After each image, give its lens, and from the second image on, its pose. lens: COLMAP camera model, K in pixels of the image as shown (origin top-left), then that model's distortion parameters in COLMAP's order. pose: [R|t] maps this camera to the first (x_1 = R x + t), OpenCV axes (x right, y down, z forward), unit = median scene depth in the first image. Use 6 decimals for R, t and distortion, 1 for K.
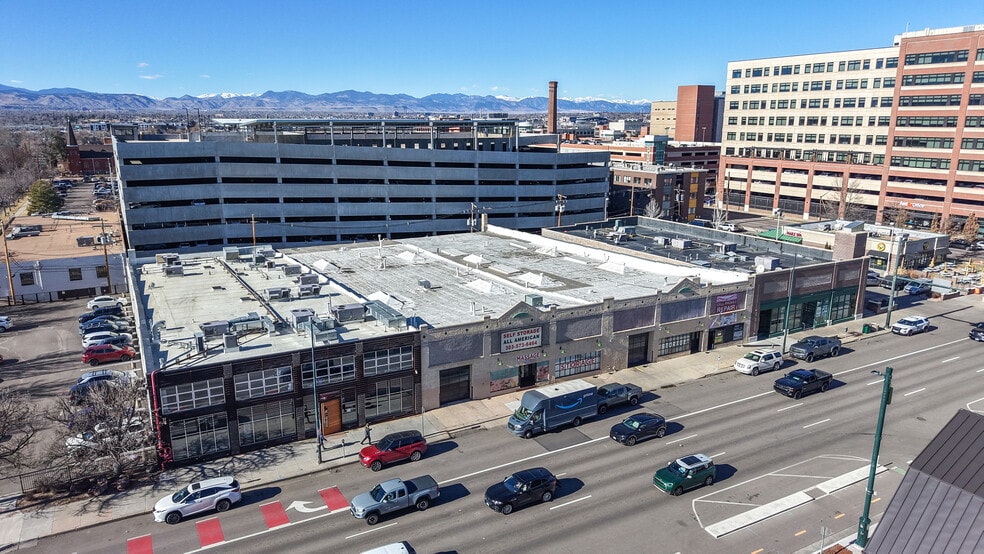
lens RADIAL K [[646.3, 0, 492.0], [0, 646.3, 277.0], [0, 0, 1]] dist [0.048968, -0.050573]
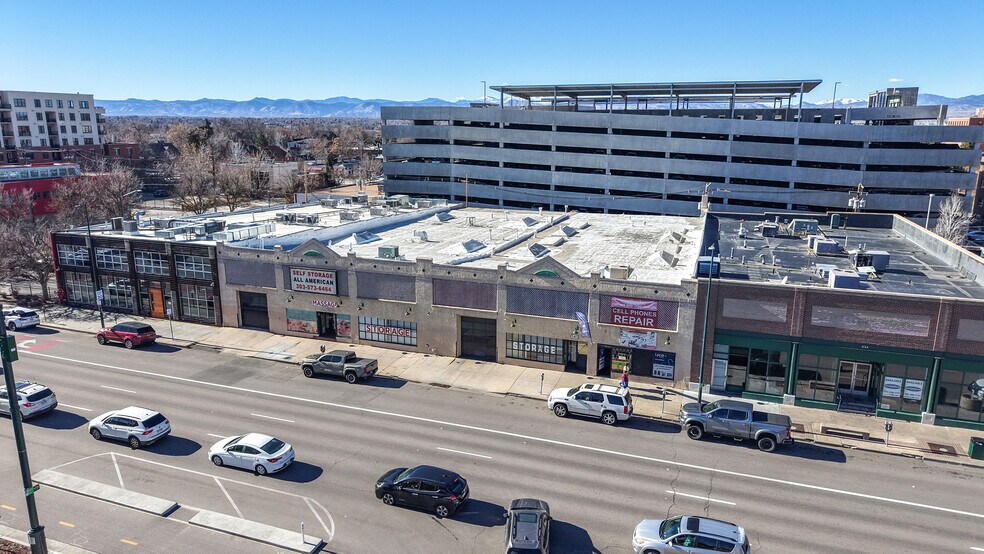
lens RADIAL K [[644.7, 0, 492.0], [0, 644.7, 277.0], [0, 0, 1]] dist [0.127716, -0.184665]
pose [[0.666344, 0.169799, -0.726054, 0.420890], [-0.175604, 0.982074, 0.068511, -0.007619], [0.724672, 0.081846, 0.684216, 0.266649]]
